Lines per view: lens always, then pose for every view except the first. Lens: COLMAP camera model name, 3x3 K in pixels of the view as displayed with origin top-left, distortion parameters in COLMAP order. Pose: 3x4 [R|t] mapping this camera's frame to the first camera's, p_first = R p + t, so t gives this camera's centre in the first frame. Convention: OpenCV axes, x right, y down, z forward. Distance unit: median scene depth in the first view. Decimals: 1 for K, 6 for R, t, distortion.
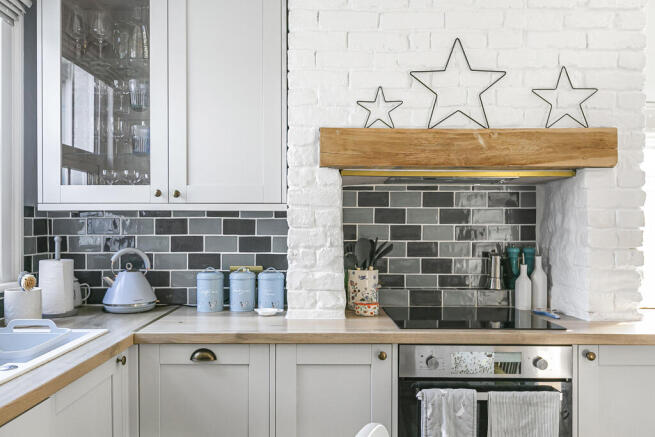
lens RADIAL K [[505.7, 0, 329.0], [0, 505.7, 229.4], [0, 0, 1]] dist [0.008946, -0.010561]
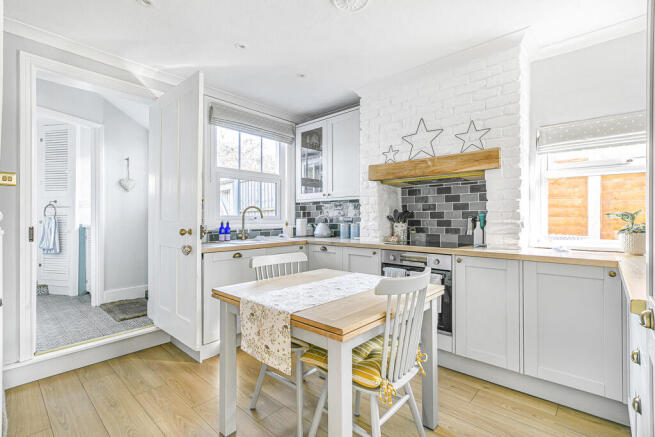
lens RADIAL K [[301.1, 0, 327.3], [0, 301.1, 214.1], [0, 0, 1]] dist [0.002367, -0.000084]
pose [[0.750383, -0.012564, -0.660883, 0.811731], [0.003138, 0.999876, -0.015446, 0.064391], [0.660995, 0.009516, 0.750330, -0.268115]]
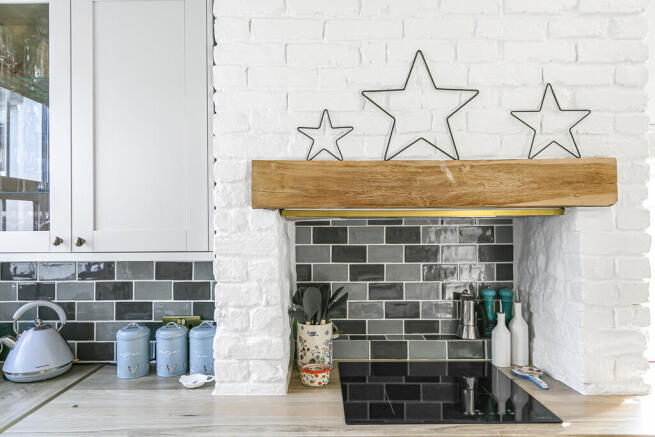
lens RADIAL K [[423.4, 0, 327.8], [0, 423.4, 220.6], [0, 0, 1]] dist [-0.000290, 0.000056]
pose [[0.999957, -0.008859, 0.002728, 0.100474], [0.008893, 0.999881, -0.012617, -0.093389], [-0.002616, 0.012641, 0.999917, 0.315197]]
